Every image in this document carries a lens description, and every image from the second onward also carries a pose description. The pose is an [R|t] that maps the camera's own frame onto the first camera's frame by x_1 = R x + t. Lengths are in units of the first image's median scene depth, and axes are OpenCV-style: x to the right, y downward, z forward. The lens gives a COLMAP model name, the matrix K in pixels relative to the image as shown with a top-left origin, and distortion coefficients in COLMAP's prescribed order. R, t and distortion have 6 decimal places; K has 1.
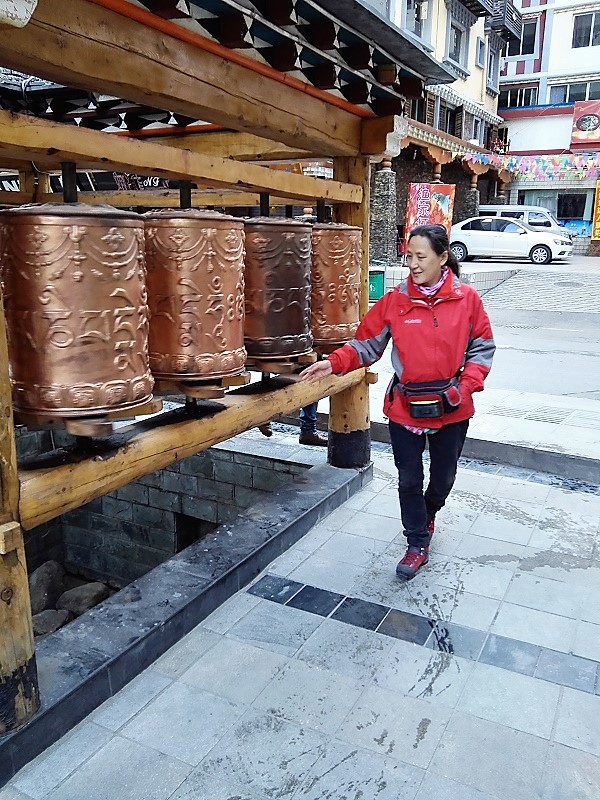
lens RADIAL K [[671.8, 0, 307.5], [0, 671.8, 399.4], [0, 0, 1]] dist [0.029662, -0.090878]
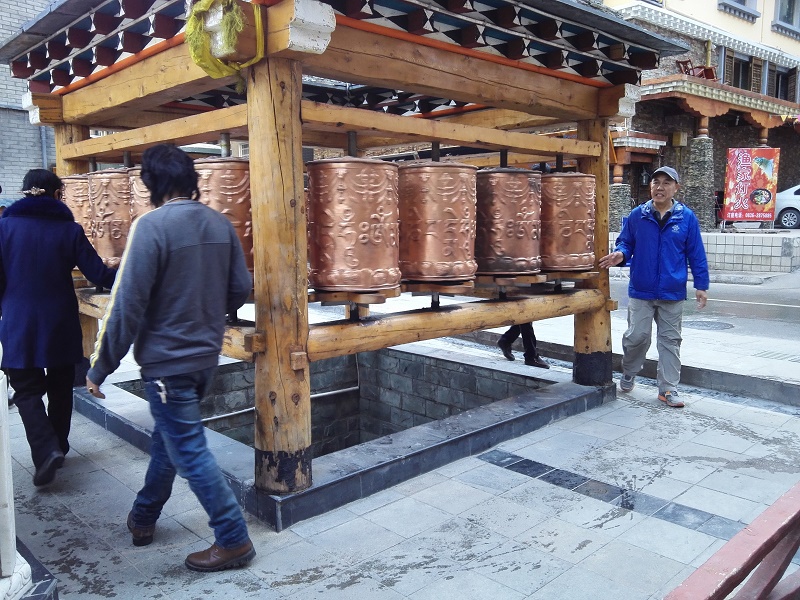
lens RADIAL K [[671.8, 0, 399.1], [0, 671.8, 300.3], [0, 0, 1]] dist [0.029662, -0.090878]
pose [[0.942979, 0.017847, -0.332374, 0.188282], [-0.054418, 0.993392, -0.101052, 0.129962], [0.328374, 0.113377, 0.937719, -0.264882]]
